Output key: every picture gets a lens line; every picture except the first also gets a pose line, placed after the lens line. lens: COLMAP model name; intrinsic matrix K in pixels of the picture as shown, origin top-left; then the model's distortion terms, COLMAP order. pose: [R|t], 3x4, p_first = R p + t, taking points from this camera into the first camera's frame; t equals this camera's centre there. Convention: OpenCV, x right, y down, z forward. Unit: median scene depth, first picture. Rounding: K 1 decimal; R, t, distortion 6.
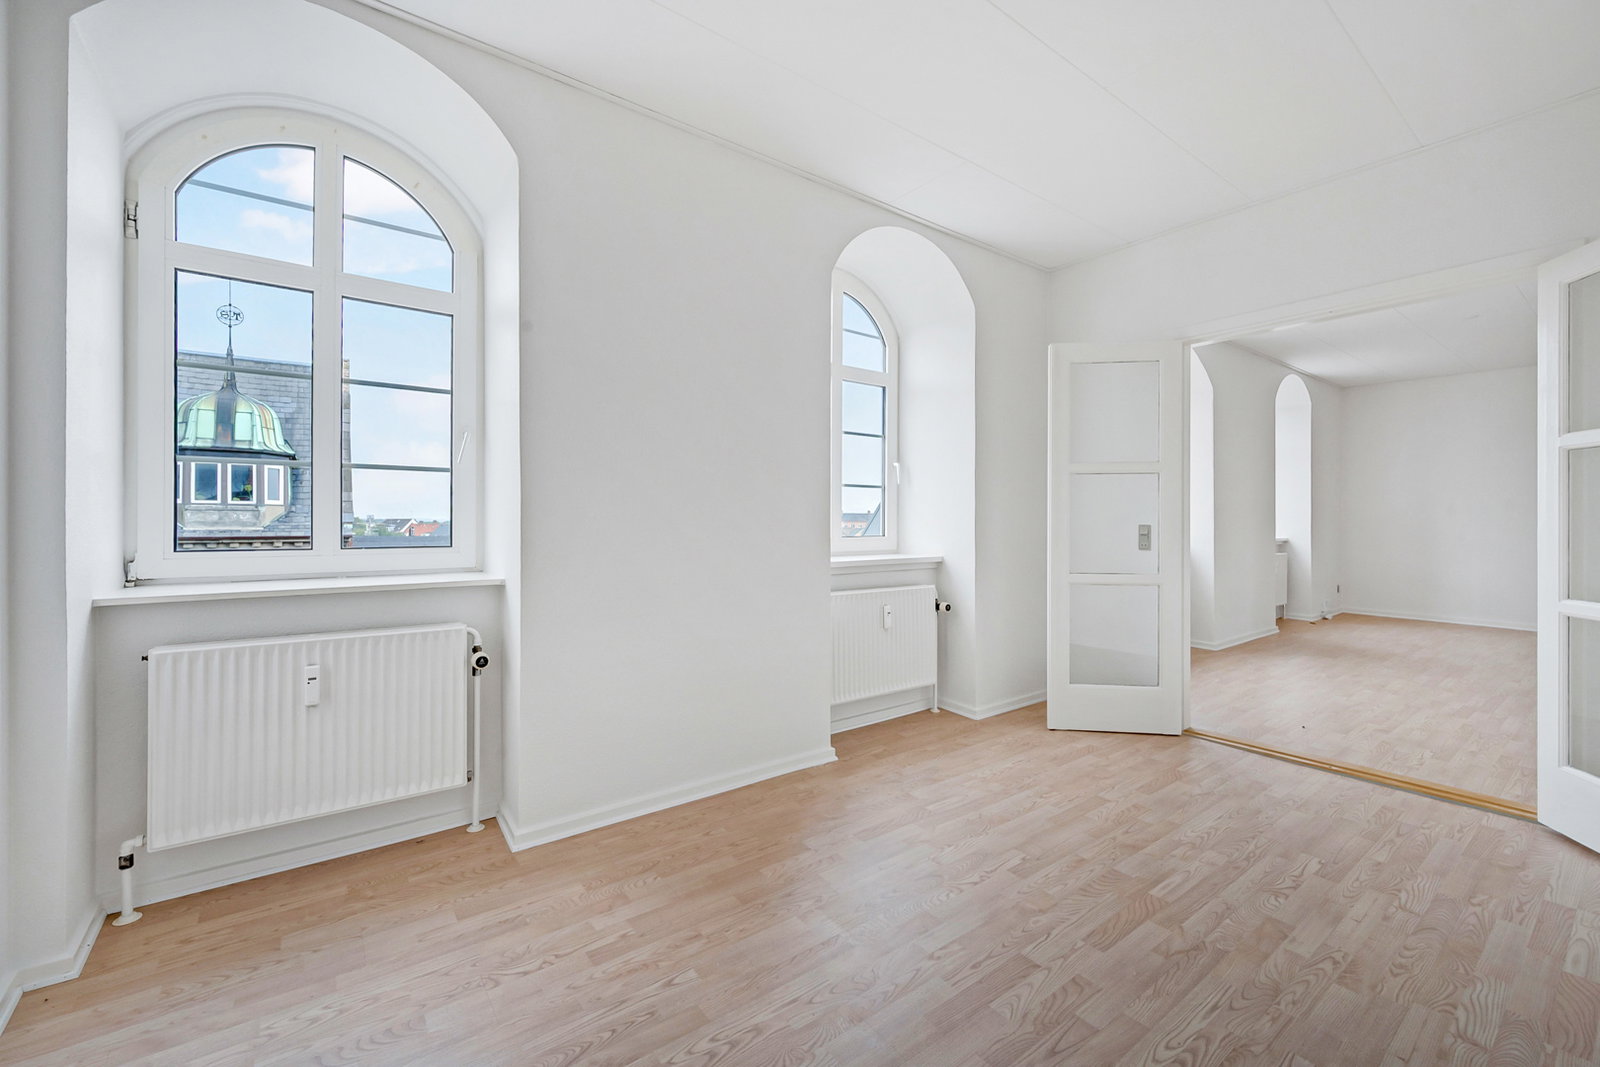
lens RADIAL K [[656.9, 0, 798.6], [0, 656.9, 523.5], [0, 0, 1]] dist [-0.003259, -0.000602]
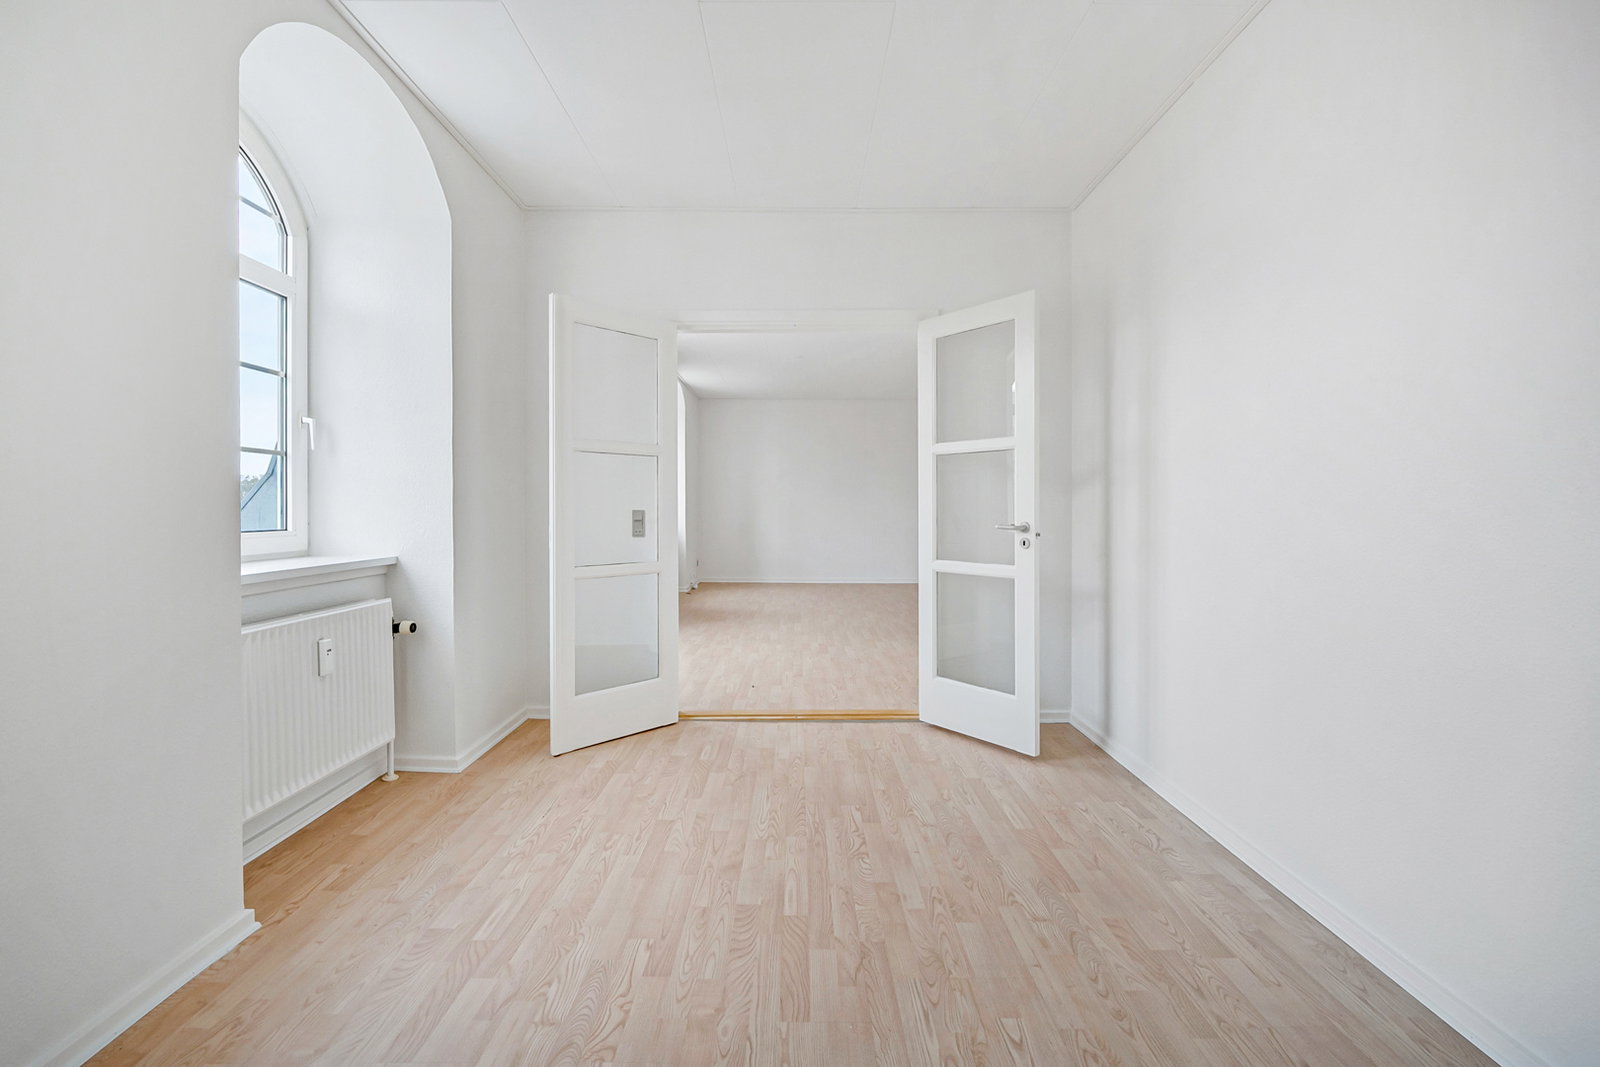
lens RADIAL K [[656.9, 0, 797.8], [0, 656.9, 514.2], [0, 0, 1]] dist [-0.003259, -0.000602]
pose [[0.592775, -0.009012, 0.805318, -0.138548], [0.005257, 0.999959, 0.007321, 0.003006], [-0.805351, -0.000106, 0.592798, 0.345735]]
